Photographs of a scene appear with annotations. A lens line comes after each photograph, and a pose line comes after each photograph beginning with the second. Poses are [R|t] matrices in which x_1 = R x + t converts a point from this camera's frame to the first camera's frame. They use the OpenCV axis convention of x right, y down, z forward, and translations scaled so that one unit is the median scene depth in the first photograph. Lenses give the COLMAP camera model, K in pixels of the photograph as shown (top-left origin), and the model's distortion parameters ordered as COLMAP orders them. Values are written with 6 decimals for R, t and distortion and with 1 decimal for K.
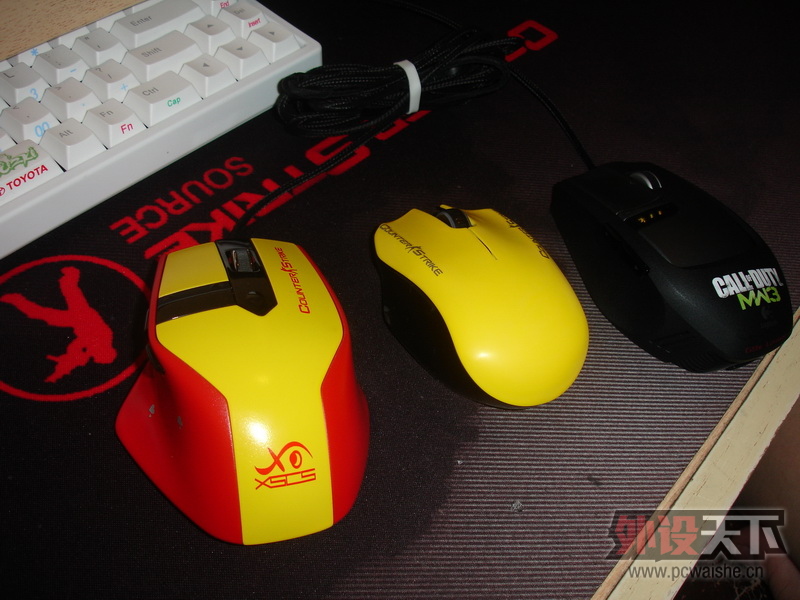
lens RADIAL K [[907.4, 0, 394.7], [0, 907.4, 297.4], [0, 0, 1]] dist [-0.099420, 0.000000]
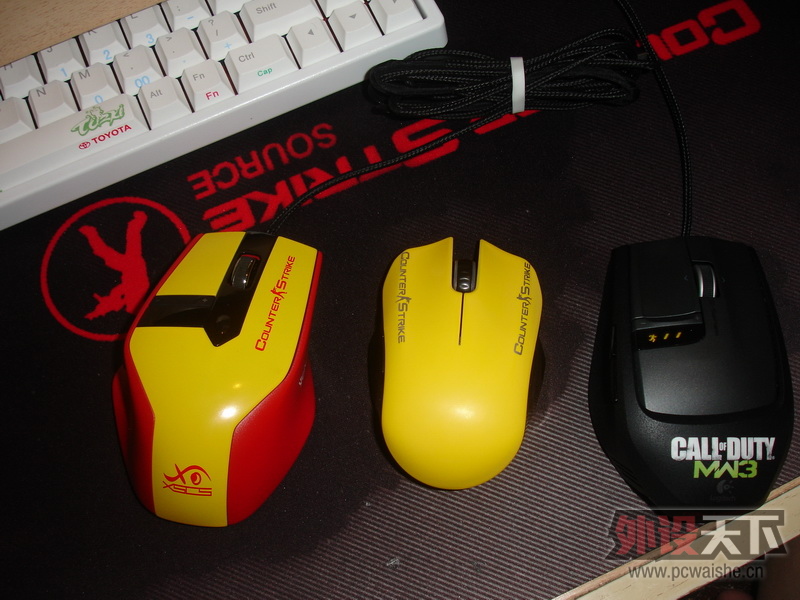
lens RADIAL K [[907.4, 0, 397.5], [0, 907.4, 301.9], [0, 0, 1]] dist [-0.099420, 0.000000]
pose [[0.881056, 0.344441, -0.324193, 0.349633], [-0.215032, 0.902125, 0.374075, -0.434372], [0.421310, -0.259869, 0.868888, 0.089735]]
